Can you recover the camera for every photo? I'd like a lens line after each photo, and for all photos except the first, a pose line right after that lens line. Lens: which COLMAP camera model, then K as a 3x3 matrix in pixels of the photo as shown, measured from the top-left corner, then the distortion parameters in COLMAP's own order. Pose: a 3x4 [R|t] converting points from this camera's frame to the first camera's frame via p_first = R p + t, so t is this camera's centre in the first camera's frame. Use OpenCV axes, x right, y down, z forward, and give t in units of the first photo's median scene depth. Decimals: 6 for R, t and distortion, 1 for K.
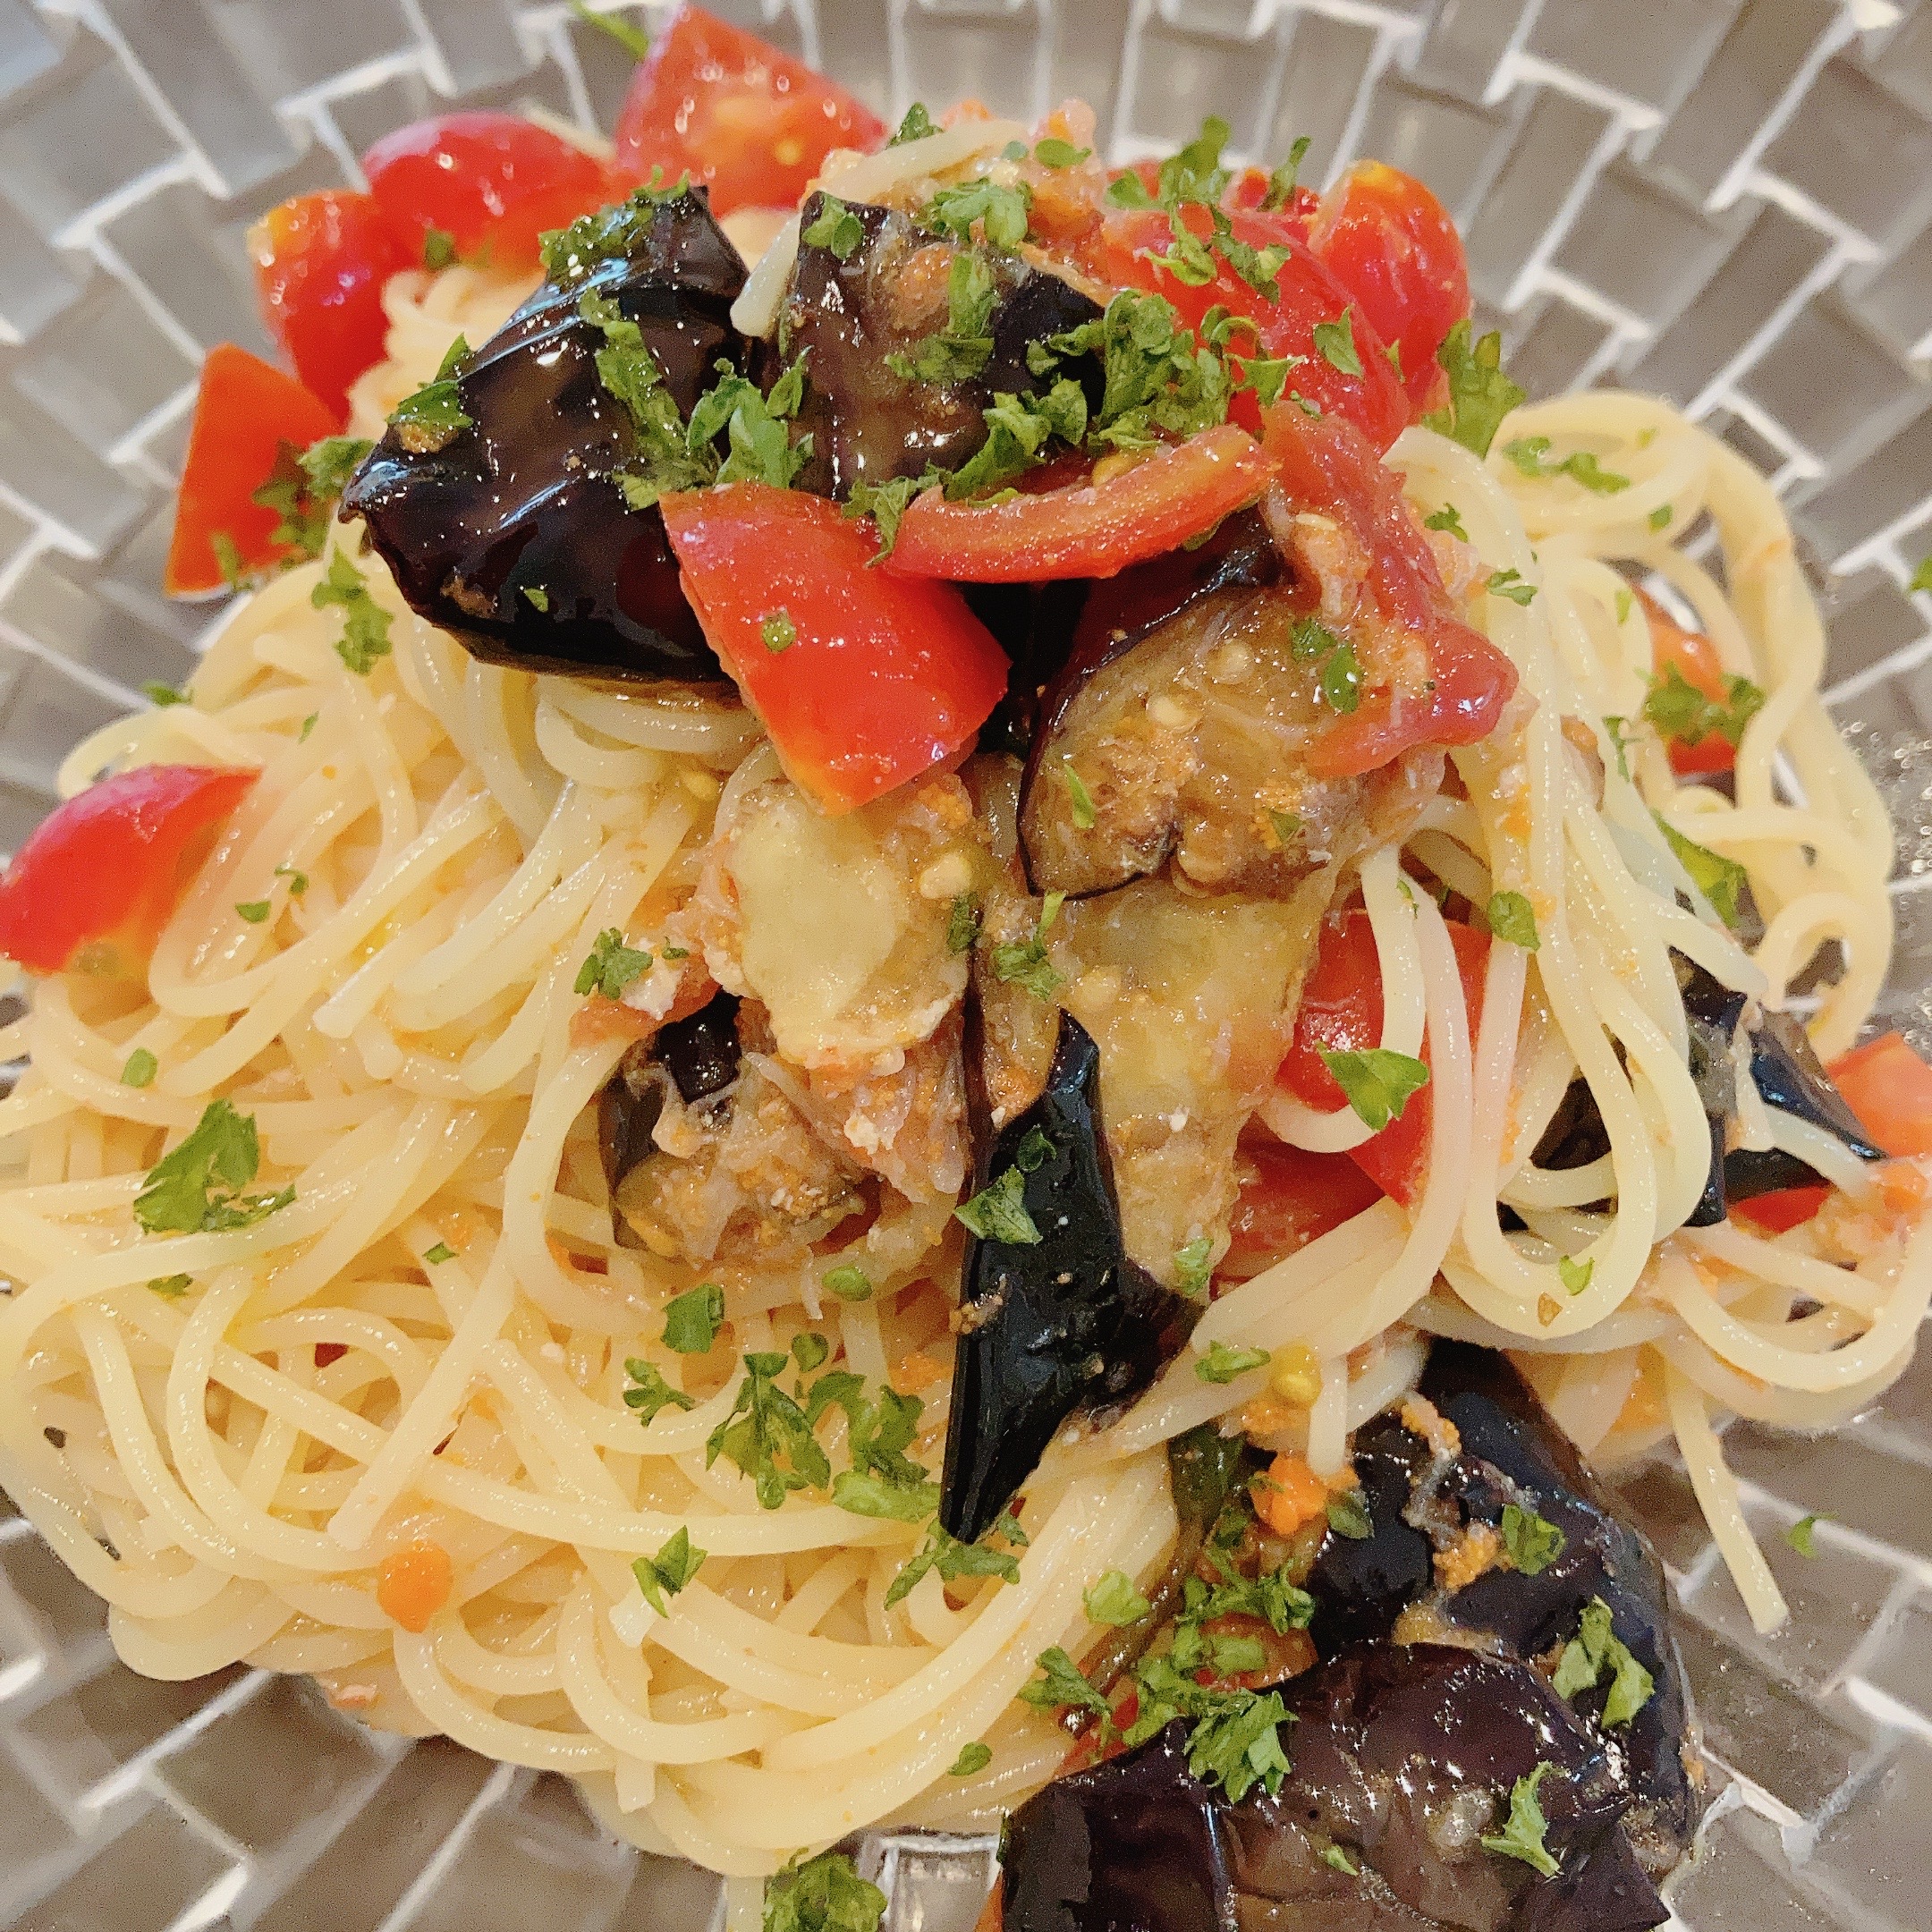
lens RADIAL K [[2147.7, 0, 941.3], [0, 2147.7, 1009.7], [0, 0, 1]] dist [0.091594, -0.326193]
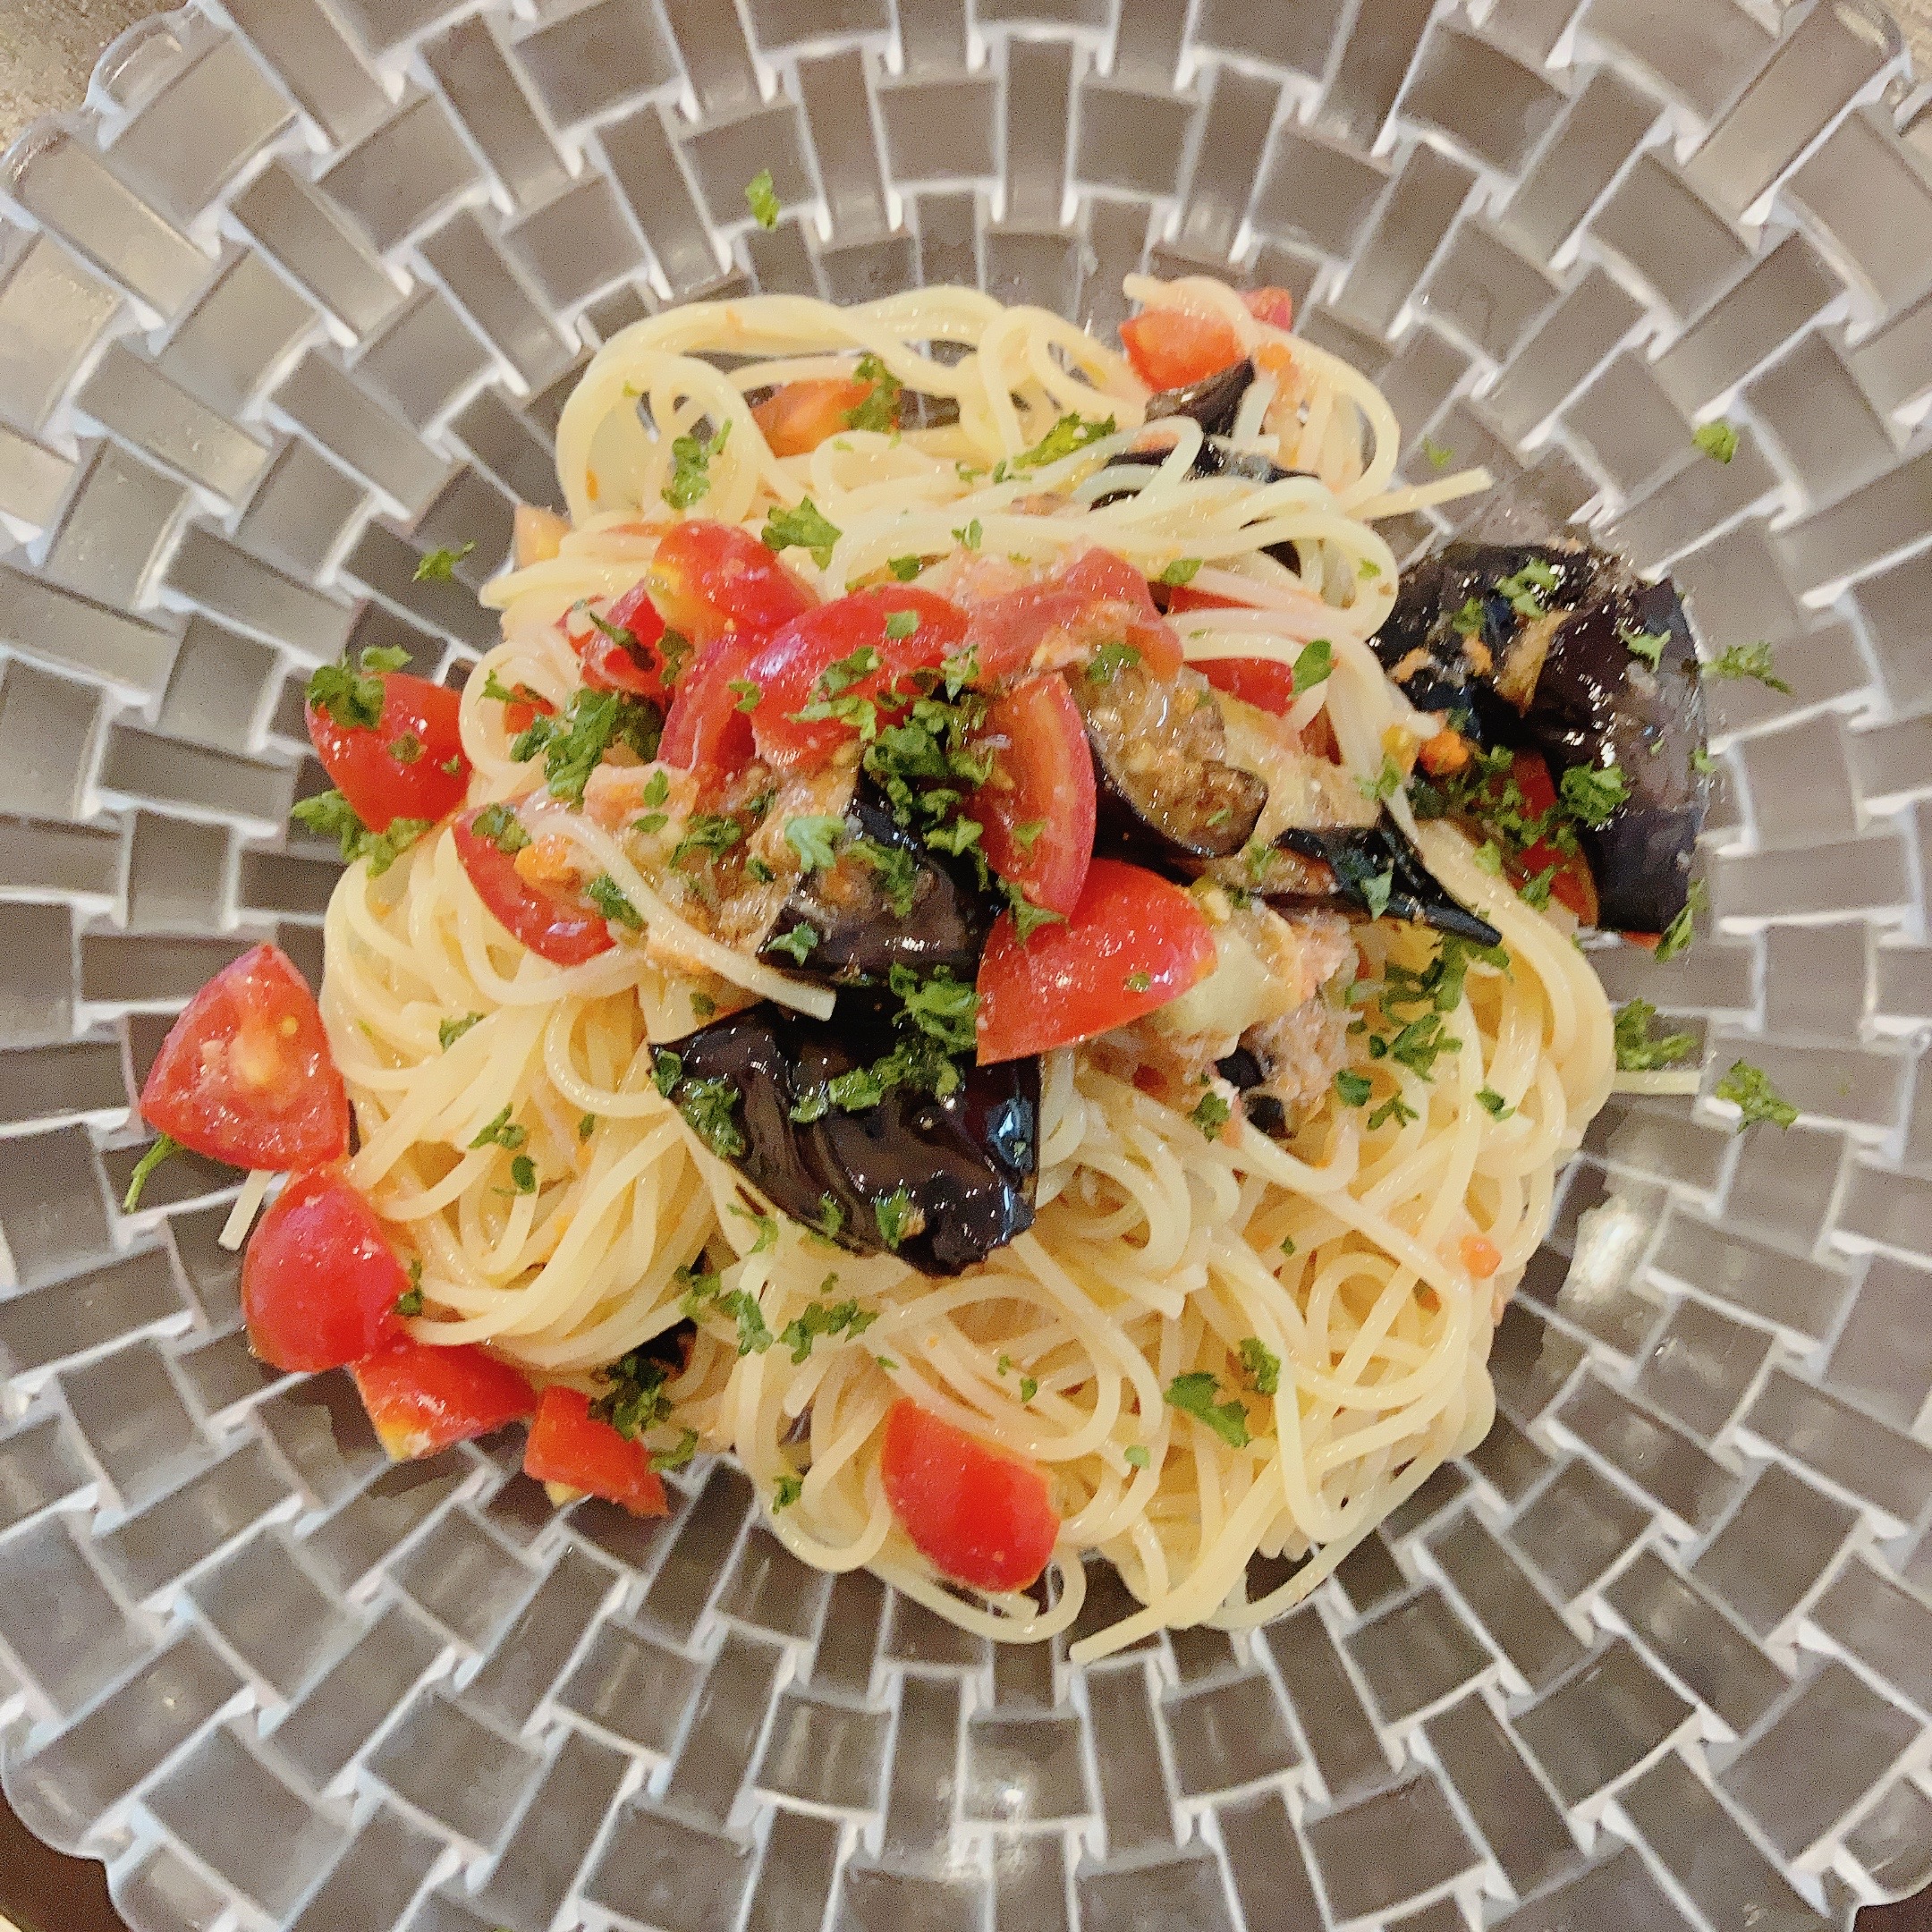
lens RADIAL K [[2147.7, 0, 941.3], [0, 2147.7, 1009.7], [0, 0, 1]] dist [0.091594, -0.326193]
pose [[0.053212, -0.997160, 0.053296, -0.160938], [0.901855, 0.070905, 0.426181, -0.870506], [-0.428750, 0.025388, 0.903067, -0.386698]]
